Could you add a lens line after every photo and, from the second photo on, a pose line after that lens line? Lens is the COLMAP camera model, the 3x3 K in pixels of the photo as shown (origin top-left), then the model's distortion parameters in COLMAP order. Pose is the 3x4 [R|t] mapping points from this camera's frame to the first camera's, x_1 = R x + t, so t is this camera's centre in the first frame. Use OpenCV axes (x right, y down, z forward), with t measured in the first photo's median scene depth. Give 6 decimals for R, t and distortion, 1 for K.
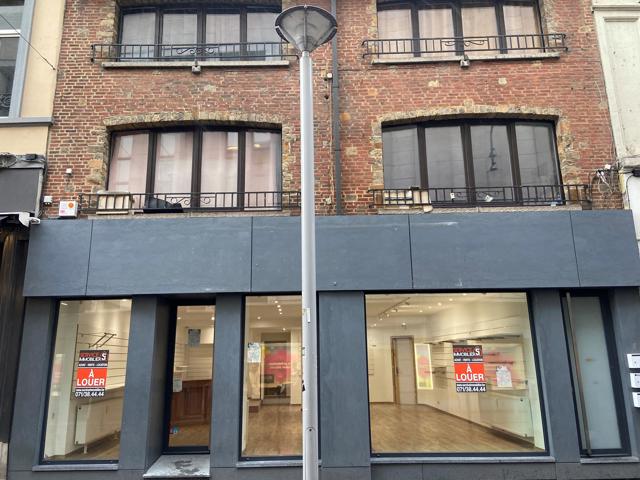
lens RADIAL K [[526.0, 0, 329.2], [0, 526.0, 223.8], [0, 0, 1]] dist [0.094066, 0.003558]
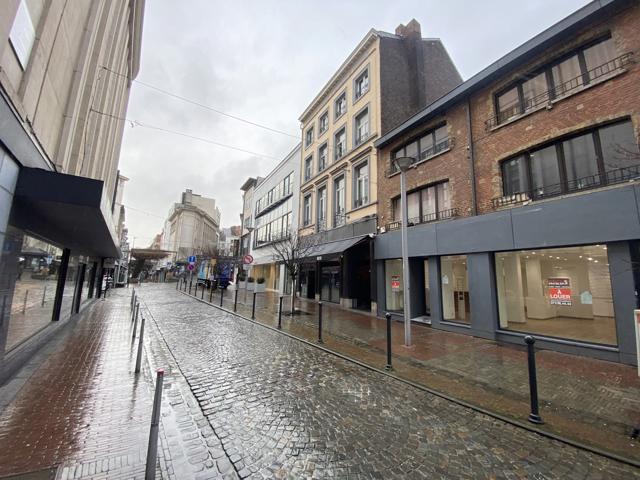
lens RADIAL K [[265.9, 0, 320.5], [0, 265.9, 237.4], [0, 0, 1]] dist [-0.019067, -0.003838]
pose [[0.499390, -0.107164, -0.859724, 0.570894], [0.175316, 0.984291, -0.020855, -0.016861], [0.848454, -0.140308, 0.510333, -0.052774]]
